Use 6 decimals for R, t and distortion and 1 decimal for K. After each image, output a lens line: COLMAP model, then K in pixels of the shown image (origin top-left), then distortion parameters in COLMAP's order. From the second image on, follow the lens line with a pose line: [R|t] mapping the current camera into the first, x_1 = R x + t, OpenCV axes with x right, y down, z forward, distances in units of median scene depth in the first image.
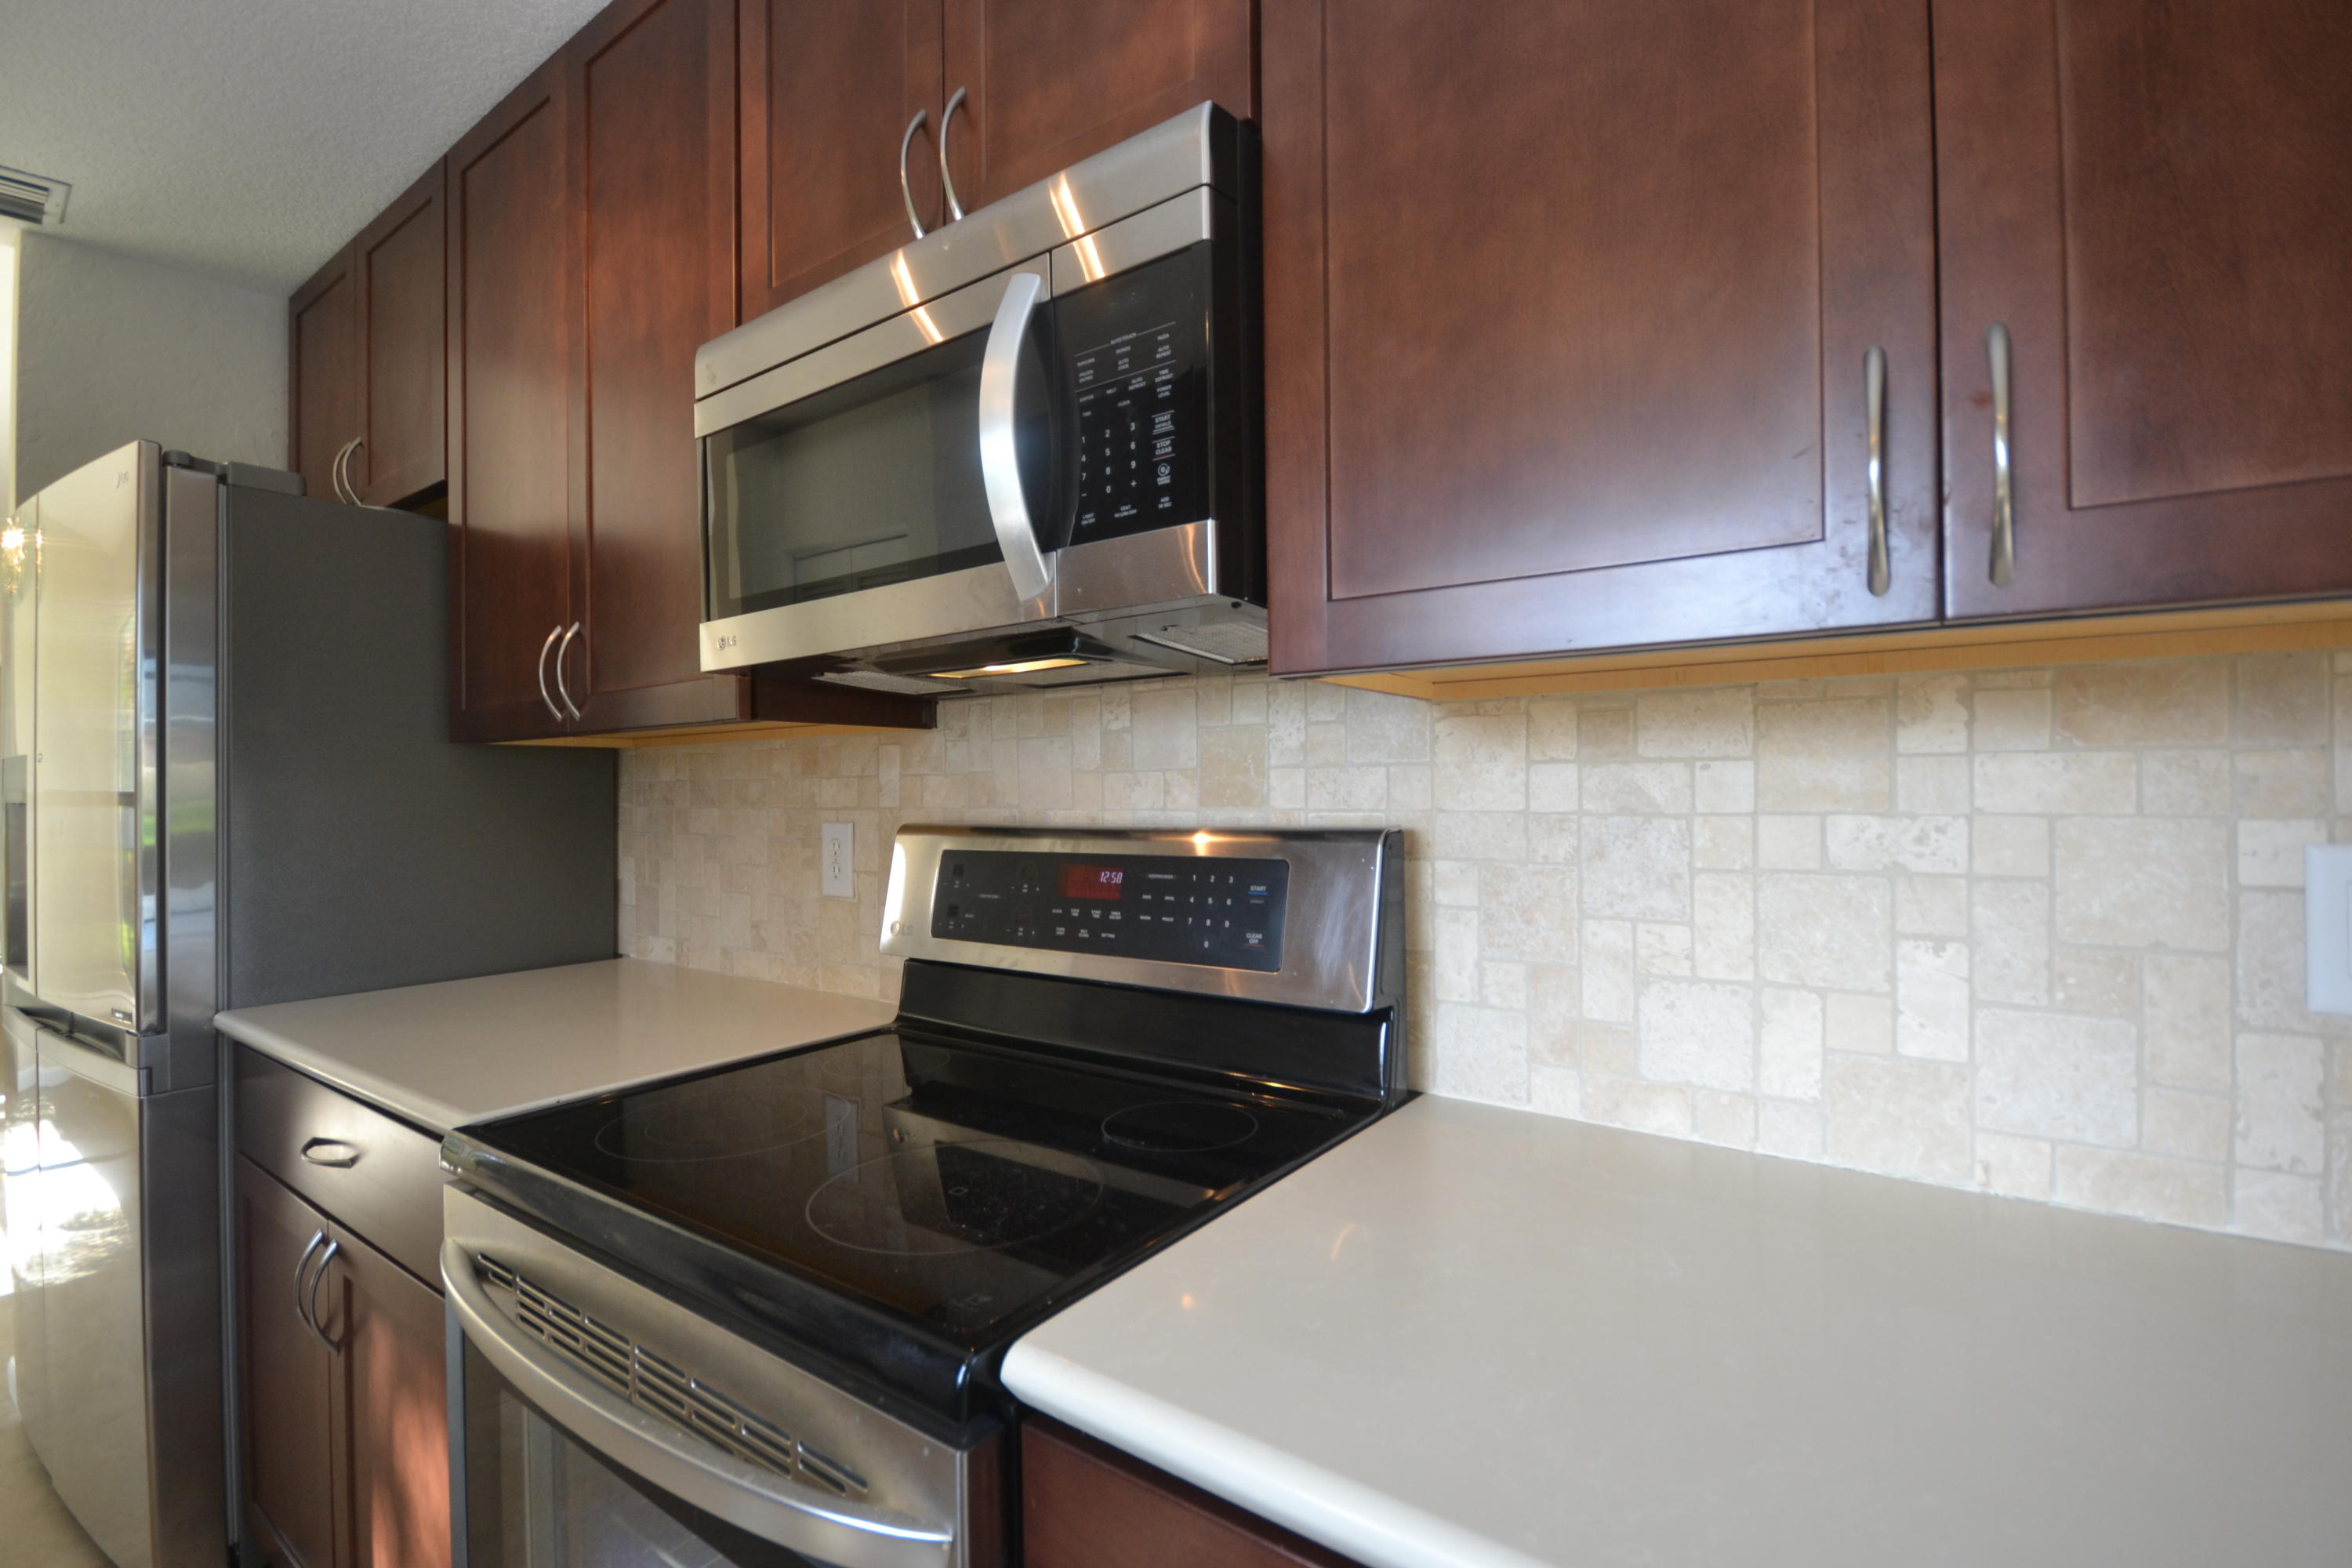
lens RADIAL K [[1066.3, 0, 1176.0], [0, 1066.3, 784.0], [0, 0, 1]] dist [0.011259, -0.013382]
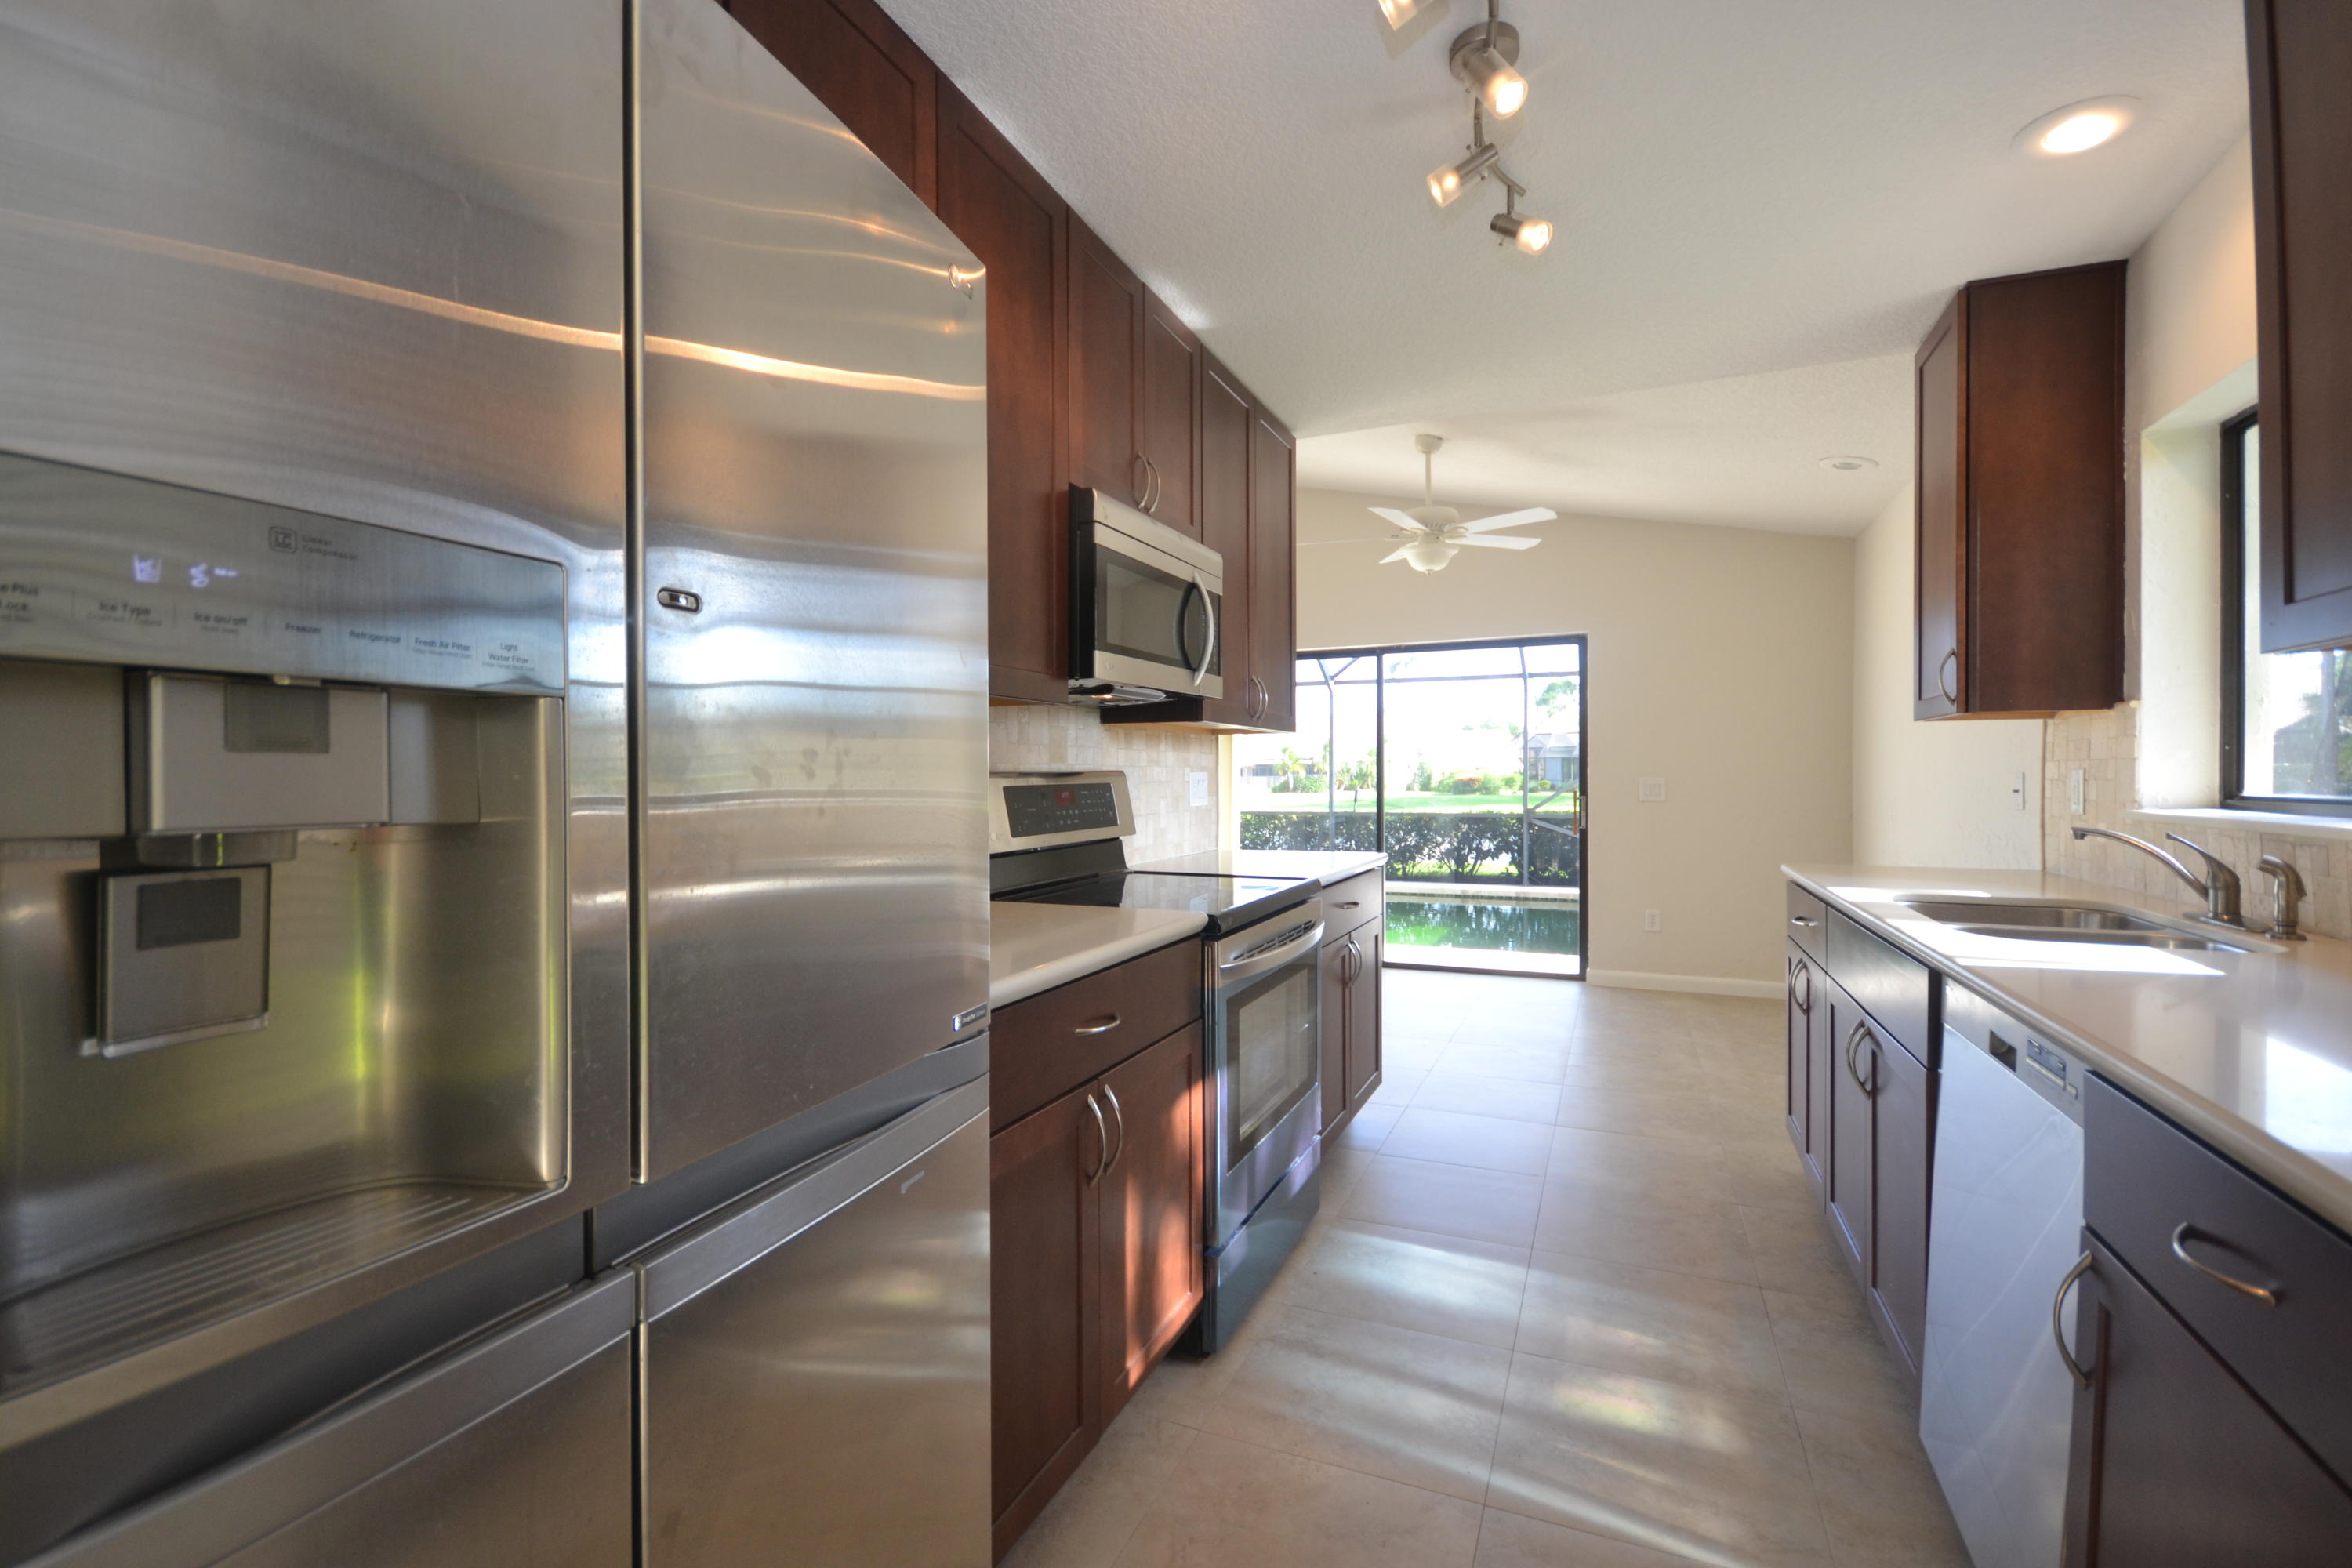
lens RADIAL K [[1040.7, 0, 1169.2], [0, 1040.7, 785.1], [0, 0, 1]] dist [0.007163, -0.012945]
pose [[-0.218972, 0.001467, 0.975730, -2.839334], [0.001543, 0.999998, -0.001157, 0.095091], [-0.975730, 0.001252, -0.218974, 1.686570]]
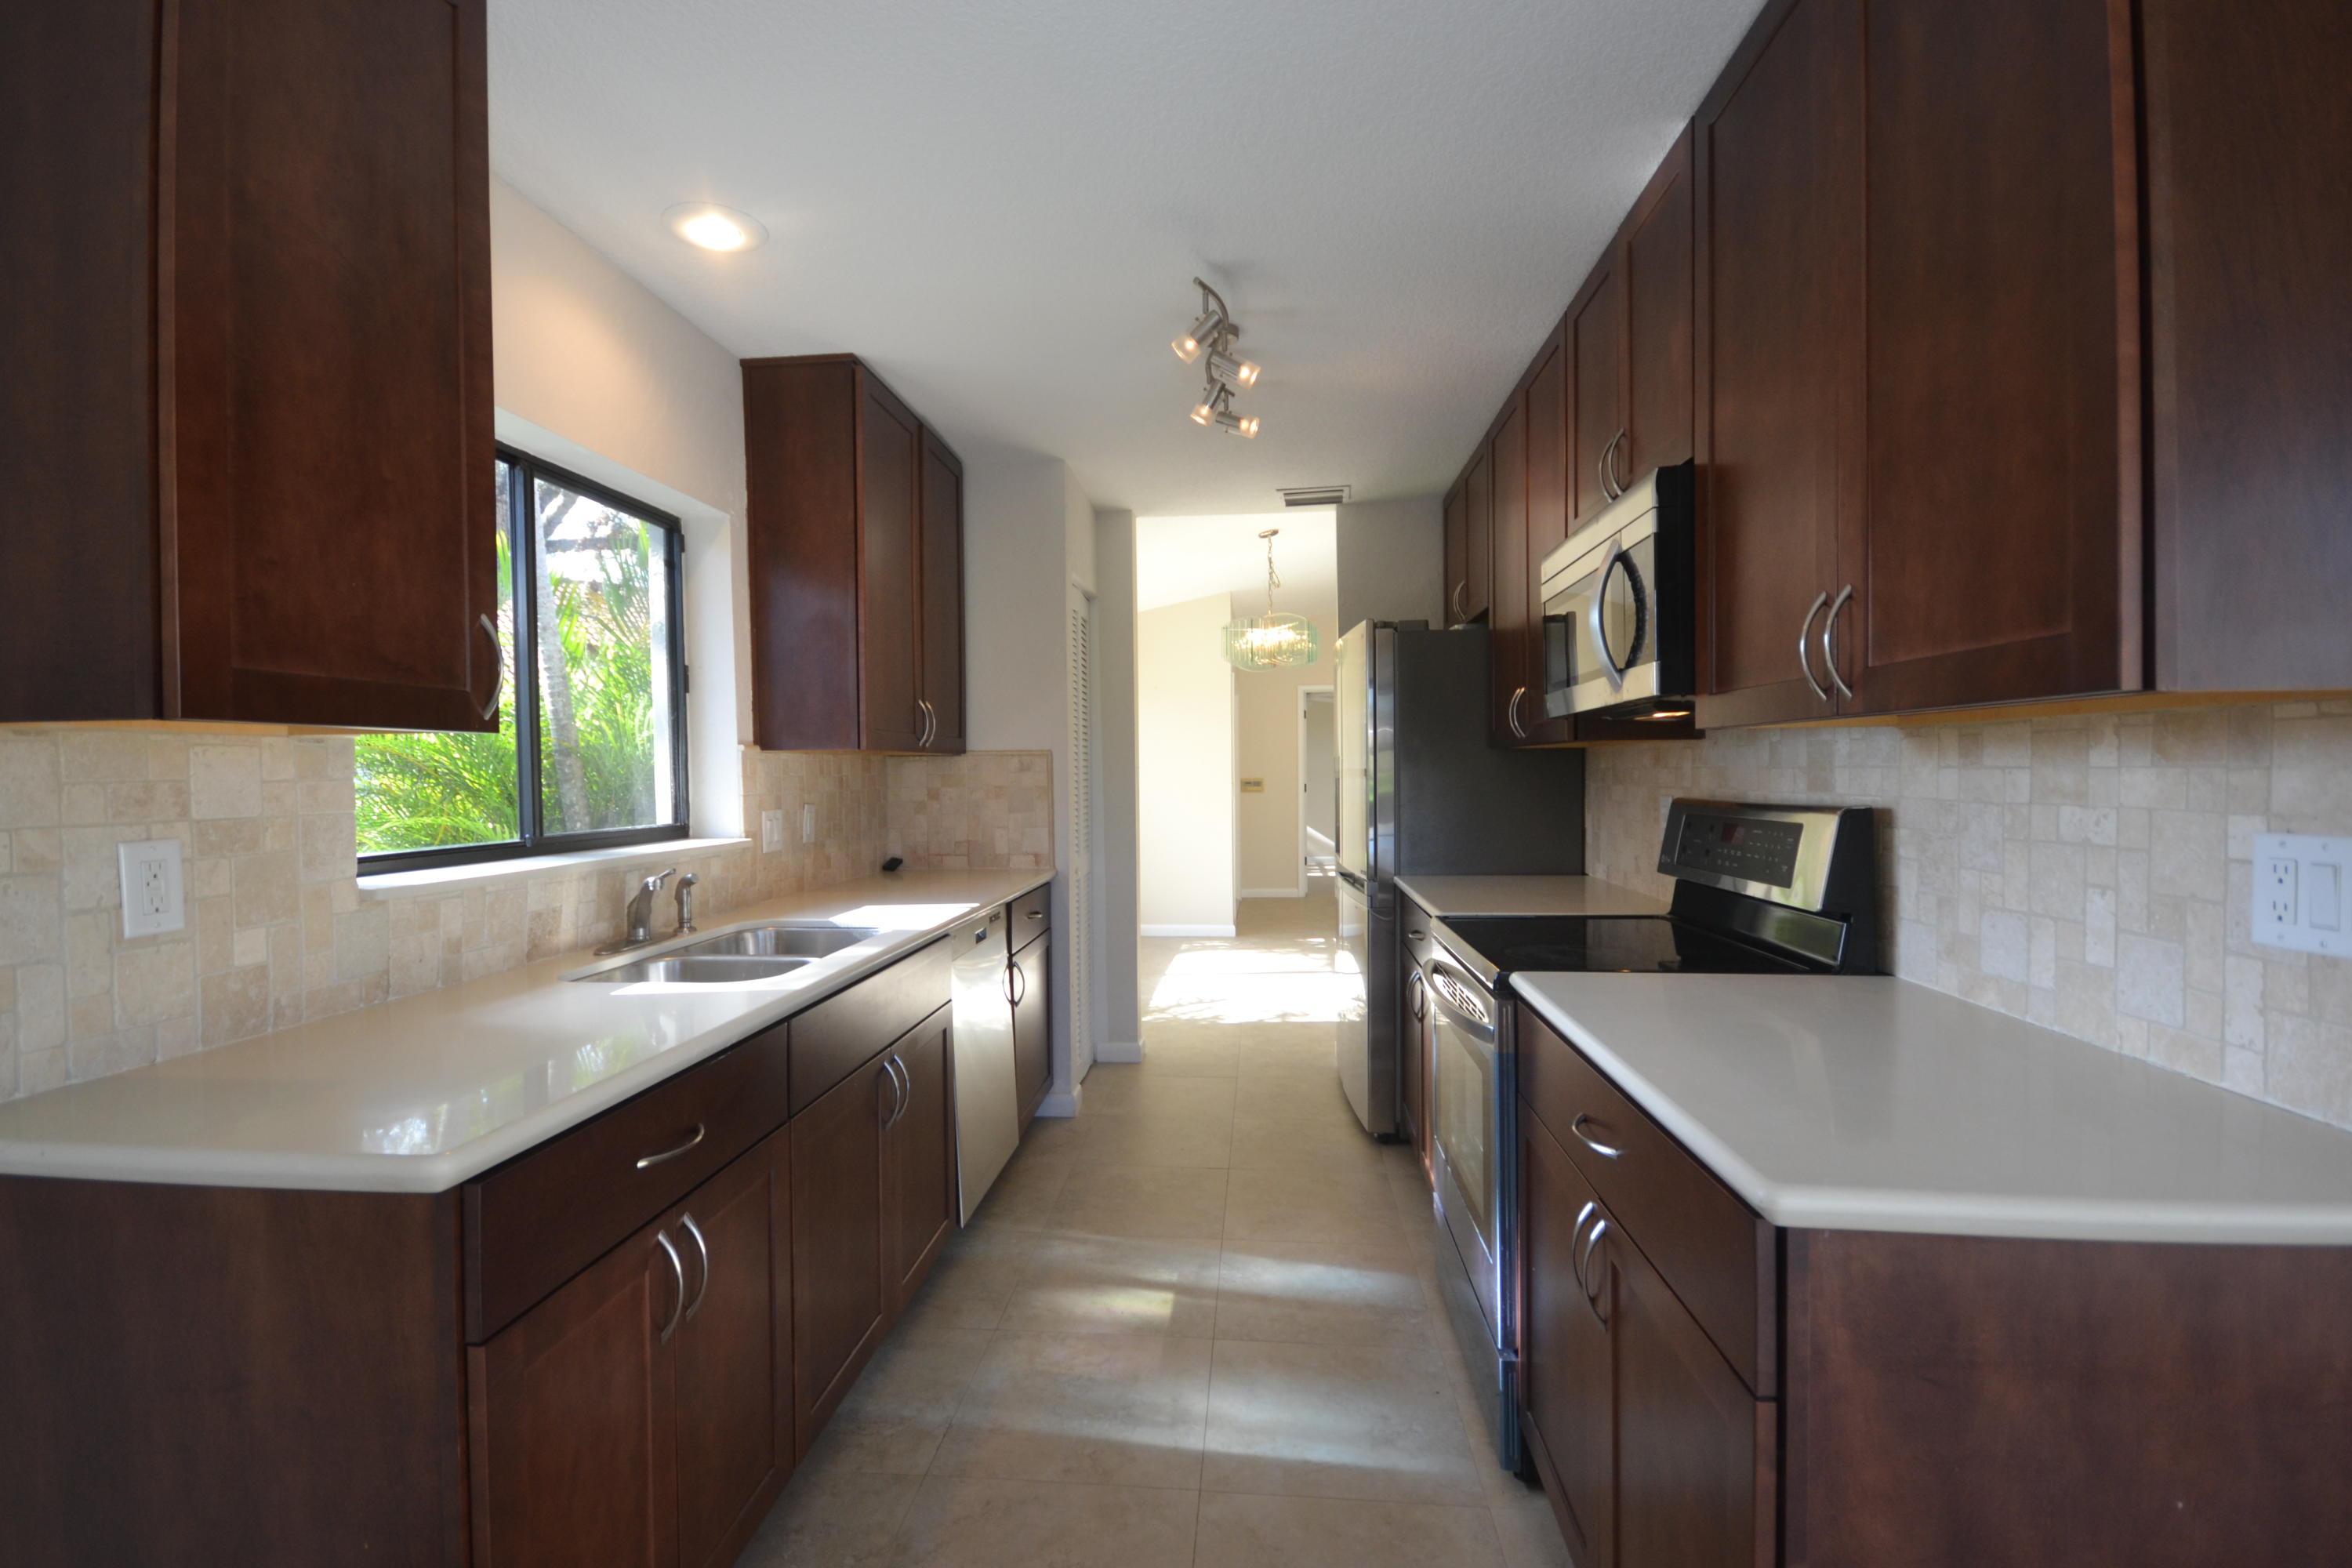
lens RADIAL K [[1040.7, 0, 1169.2], [0, 1040.7, 785.1], [0, 0, 1]] dist [0.007163, -0.012945]
pose [[0.513226, 0.015814, -0.858108, 1.192596], [0.009282, 0.999670, 0.023974, -0.046525], [0.858203, -0.020269, 0.512910, -0.838767]]
